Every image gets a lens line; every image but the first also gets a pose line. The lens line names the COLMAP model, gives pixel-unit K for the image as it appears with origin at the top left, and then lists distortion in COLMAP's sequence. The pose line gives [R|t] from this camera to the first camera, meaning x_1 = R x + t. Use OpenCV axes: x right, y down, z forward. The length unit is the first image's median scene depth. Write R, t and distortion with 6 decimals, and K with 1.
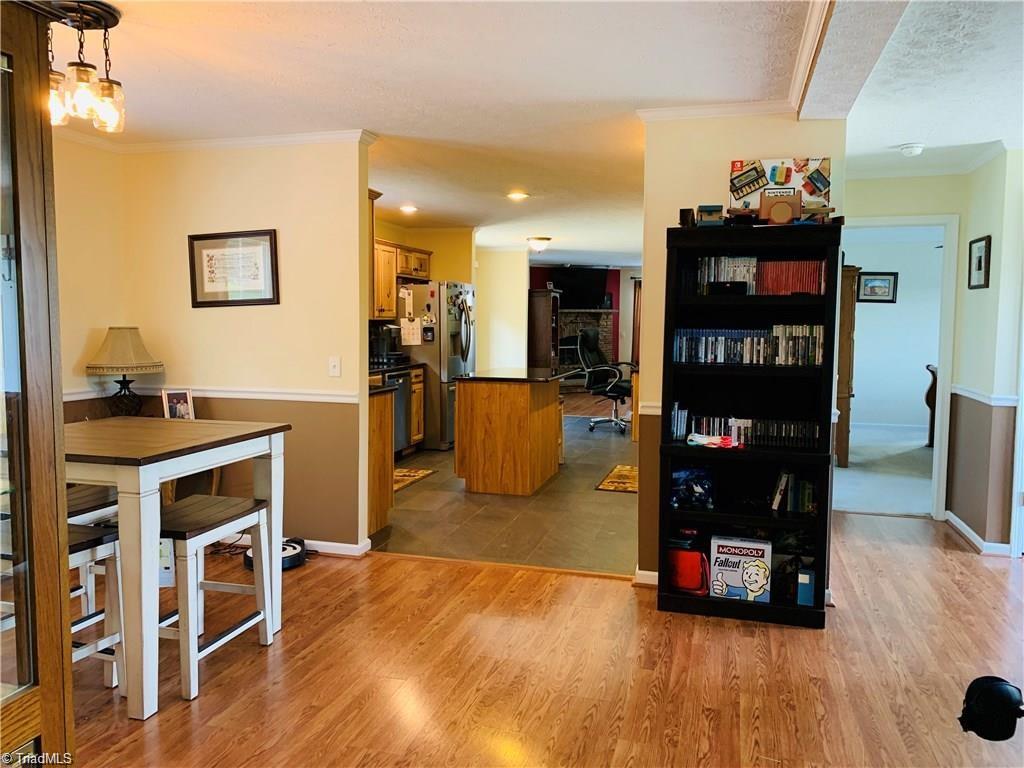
lens RADIAL K [[785.8, 0, 509.4], [0, 785.8, 370.6], [0, 0, 1]] dist [0.011176, -0.002513]
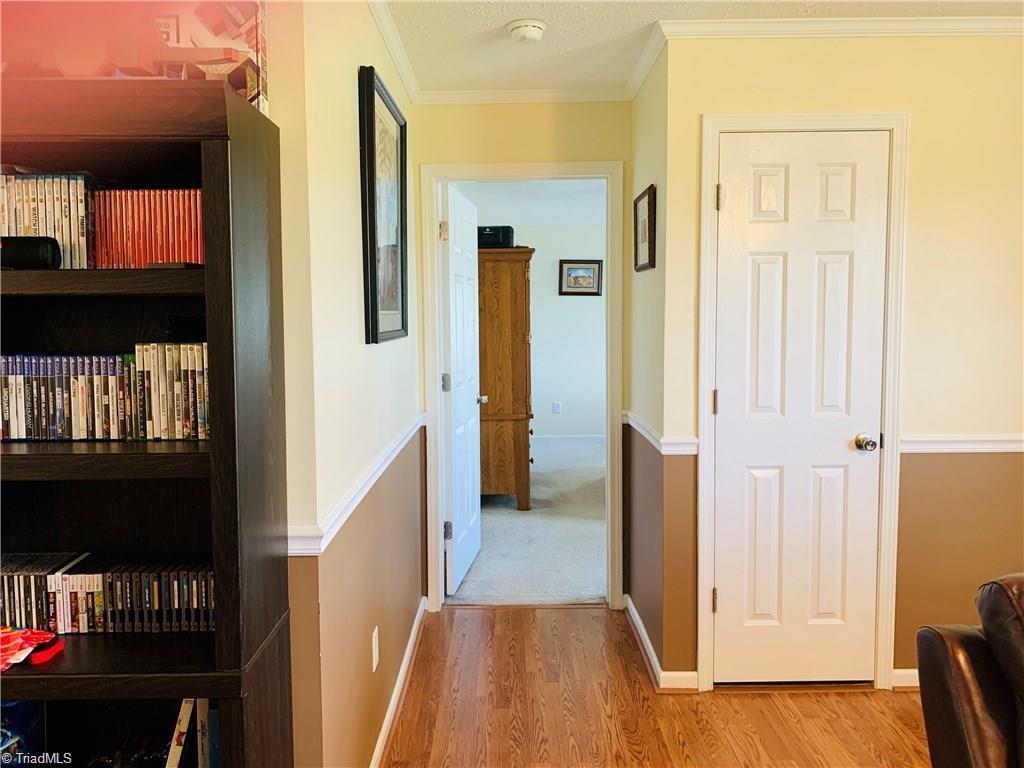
lens RADIAL K [[795.3, 0, 512.0], [0, 795.3, 384.0], [0, 0, 1]] dist [-0.009884, -0.007246]
pose [[0.956852, -0.041198, 0.287640, 0.319628], [0.035524, 0.999058, 0.024920, -0.032100], [-0.288396, -0.013627, 0.957414, 0.433229]]
